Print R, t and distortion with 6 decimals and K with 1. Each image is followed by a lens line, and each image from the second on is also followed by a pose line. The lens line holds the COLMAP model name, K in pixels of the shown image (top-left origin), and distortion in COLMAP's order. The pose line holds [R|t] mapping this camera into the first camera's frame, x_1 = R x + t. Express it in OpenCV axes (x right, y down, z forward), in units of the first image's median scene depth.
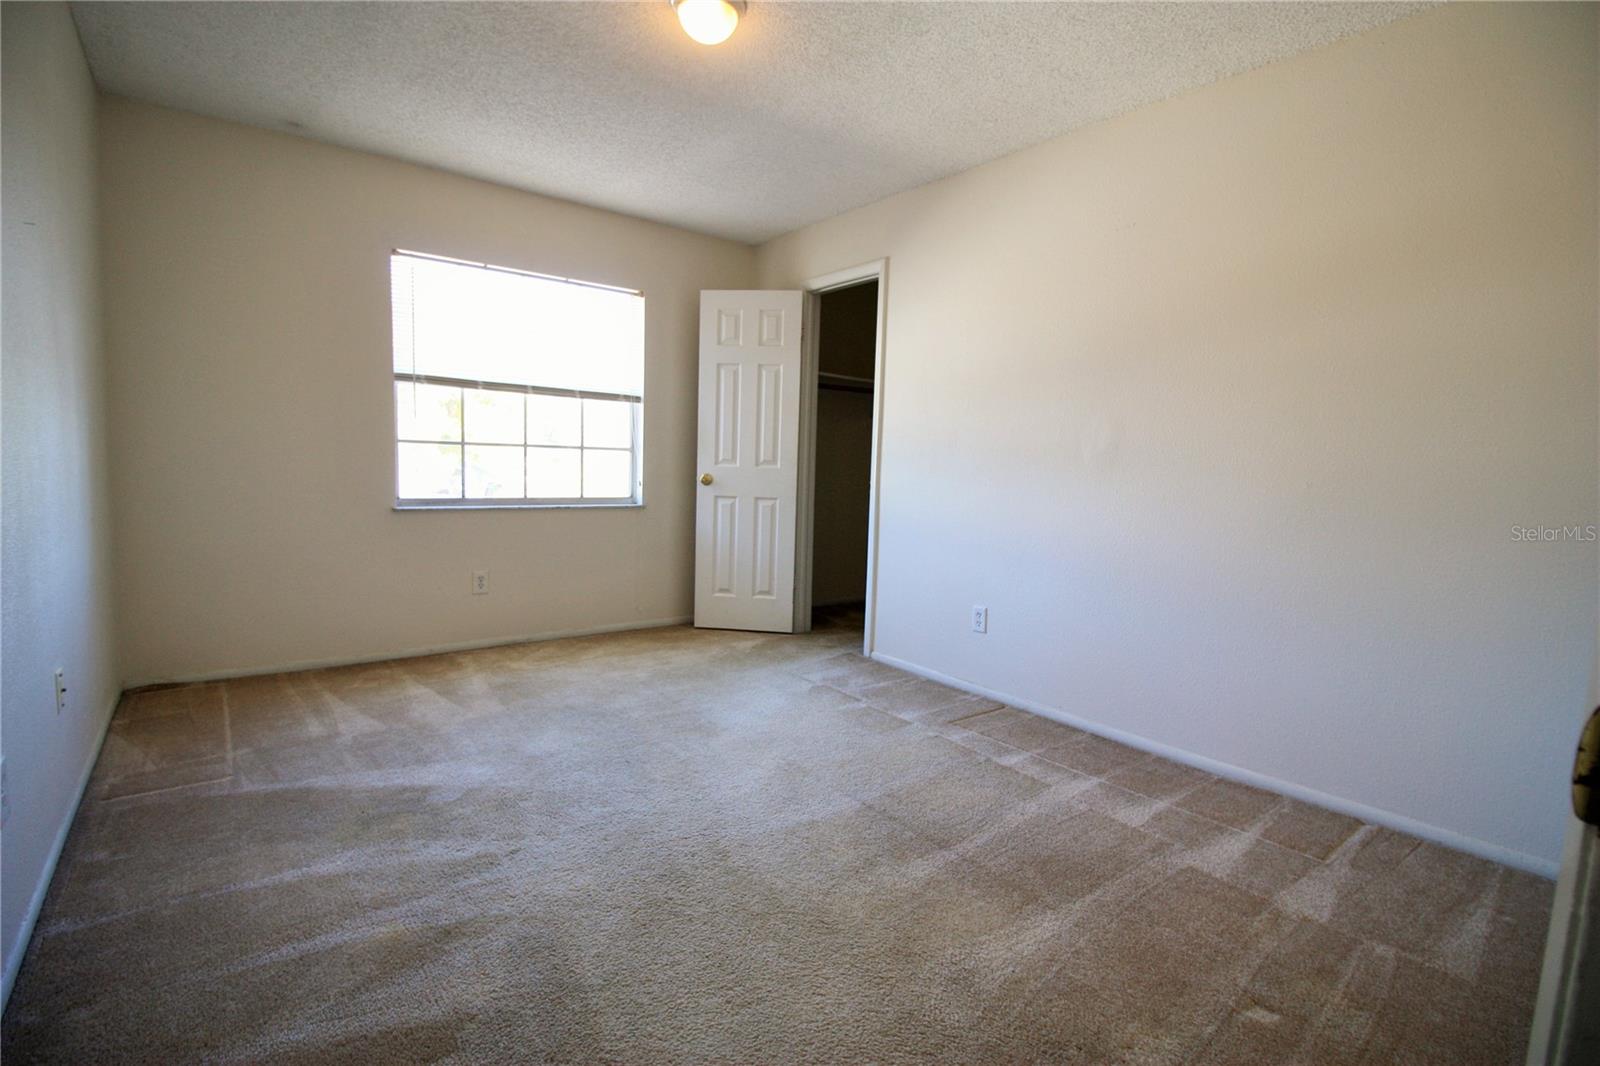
lens RADIAL K [[751.7, 0, 796.4], [0, 751.7, 539.7], [0, 0, 1]] dist [-0.002854, -0.000422]
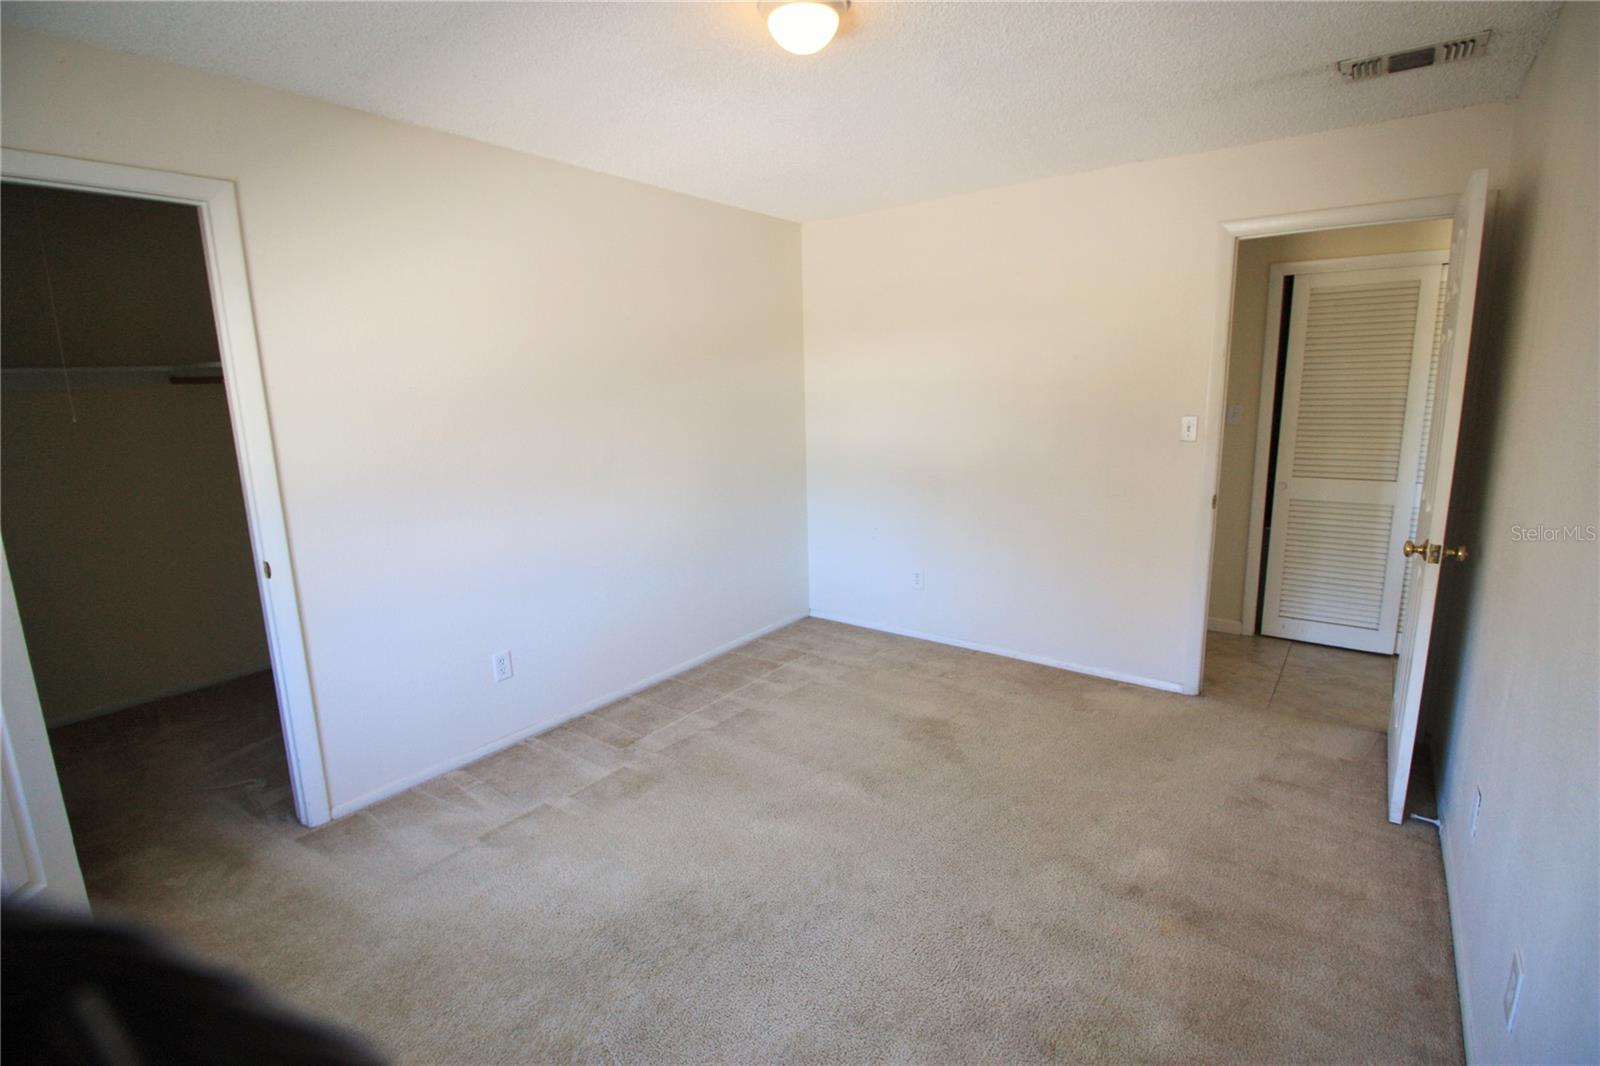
lens RADIAL K [[751.7, 0, 797.0], [0, 751.7, 531.7], [0, 0, 1]] dist [-0.002854, -0.000422]
pose [[-0.273956, -0.202869, 0.940102, -0.661389], [0.112156, 0.964091, 0.240729, -0.224454], [-0.955180, 0.171387, -0.241365, 0.851554]]
